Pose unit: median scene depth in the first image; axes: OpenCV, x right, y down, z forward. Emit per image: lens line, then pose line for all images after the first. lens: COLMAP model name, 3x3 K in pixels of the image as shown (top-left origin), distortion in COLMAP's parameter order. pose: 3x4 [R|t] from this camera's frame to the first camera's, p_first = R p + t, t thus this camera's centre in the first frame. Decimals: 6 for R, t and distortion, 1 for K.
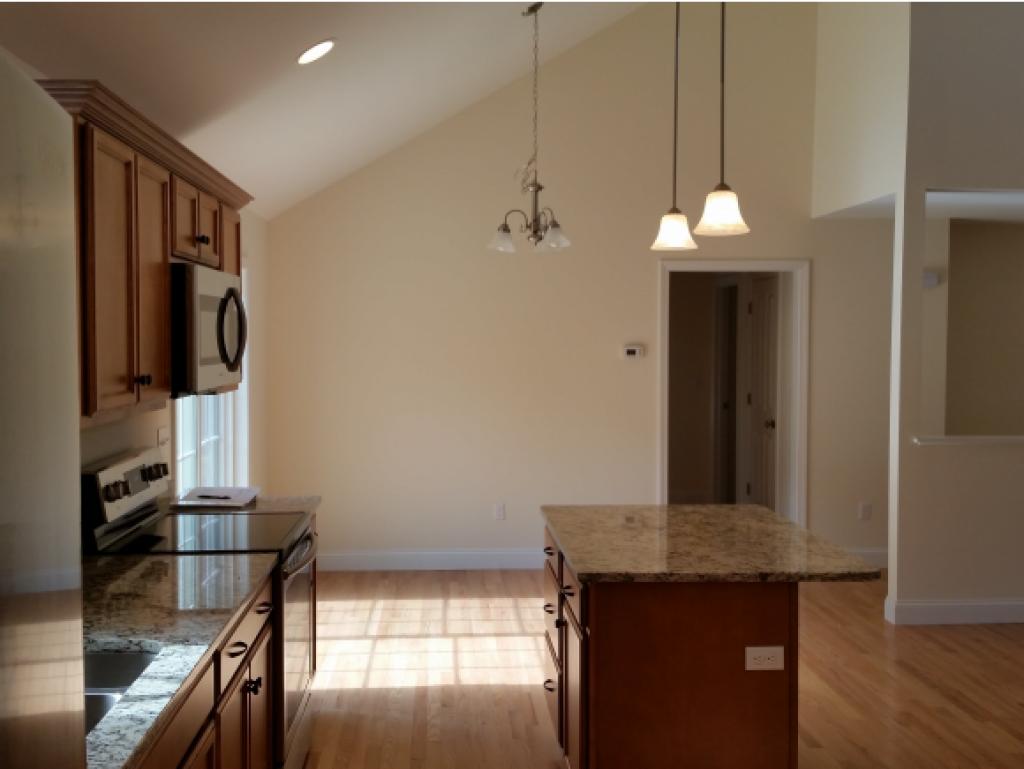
lens RADIAL K [[1123.0, 0, 506.5], [0, 1123.0, 380.8], [0, 0, 1]] dist [0.237005, -0.531613]
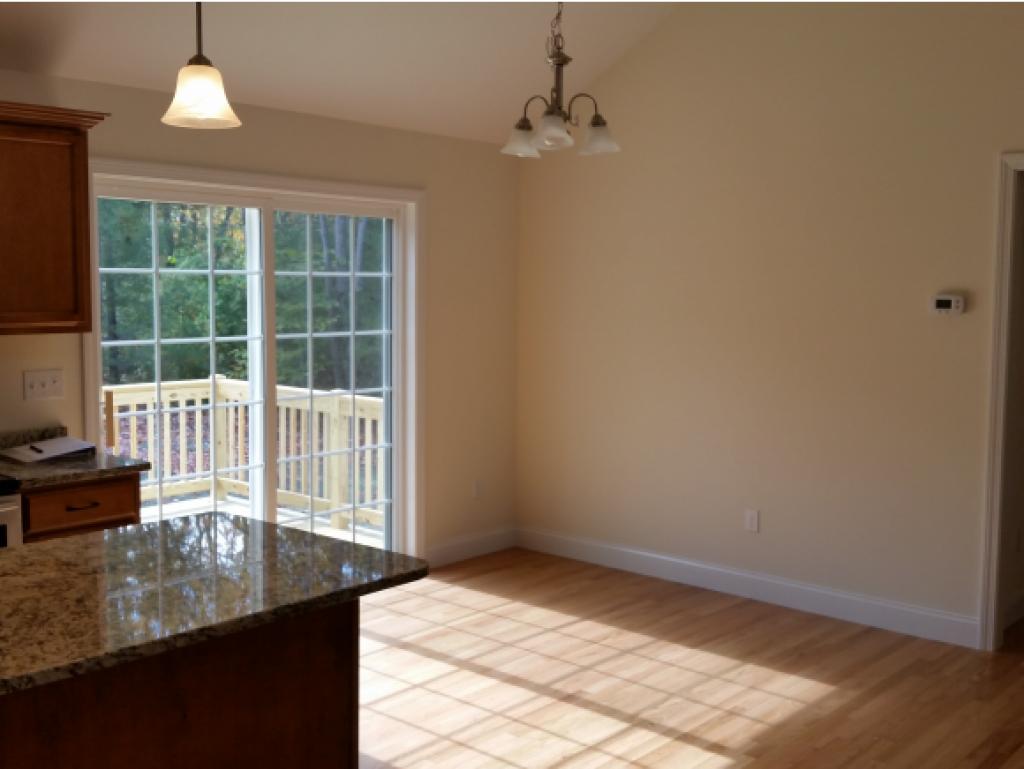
lens RADIAL K [[1123.0, 0, 506.5], [0, 1123.0, 380.8], [0, 0, 1]] dist [0.237005, -0.531613]
pose [[0.709880, 0.065521, -0.701269, 0.469751], [-0.035037, 0.997716, 0.057751, -0.013231], [0.703451, -0.016426, 0.710554, 0.442714]]
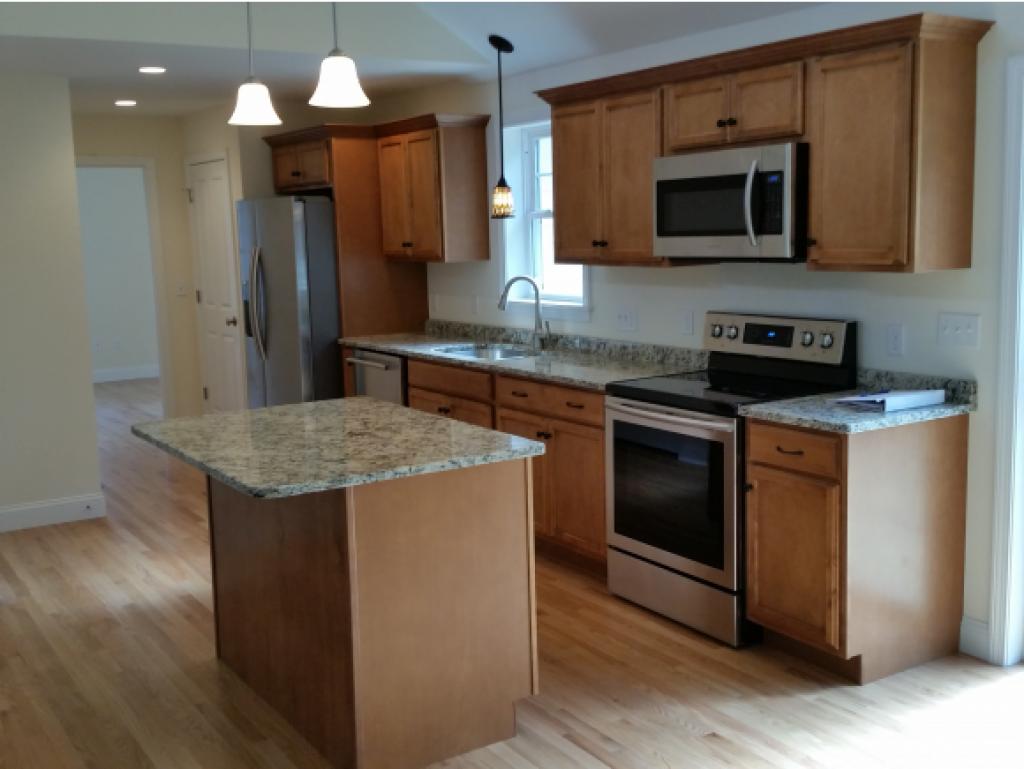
lens RADIAL K [[1109.6, 0, 509.0], [0, 1109.6, 378.6], [0, 0, 1]] dist [0.106065, -0.045287]
pose [[-0.866869, 0.090007, -0.490344, 0.289313], [0.005408, 0.985207, 0.171282, -0.040359], [0.498507, 0.145827, -0.854532, 1.146552]]
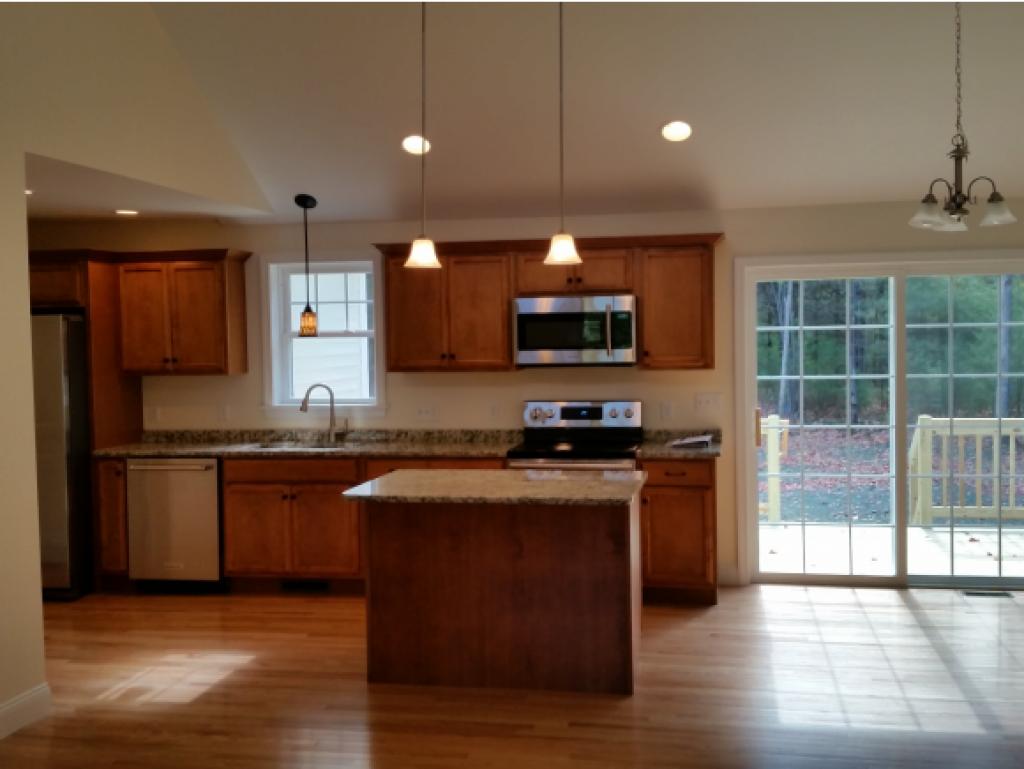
lens RADIAL K [[1109.6, 0, 509.0], [0, 1109.6, 378.6], [0, 0, 1]] dist [0.106065, -0.045287]
pose [[-0.240890, 0.042546, -0.969619, 0.881003], [-0.022736, 0.998517, 0.049463, -0.032870], [0.970286, 0.033960, -0.239565, 0.812632]]
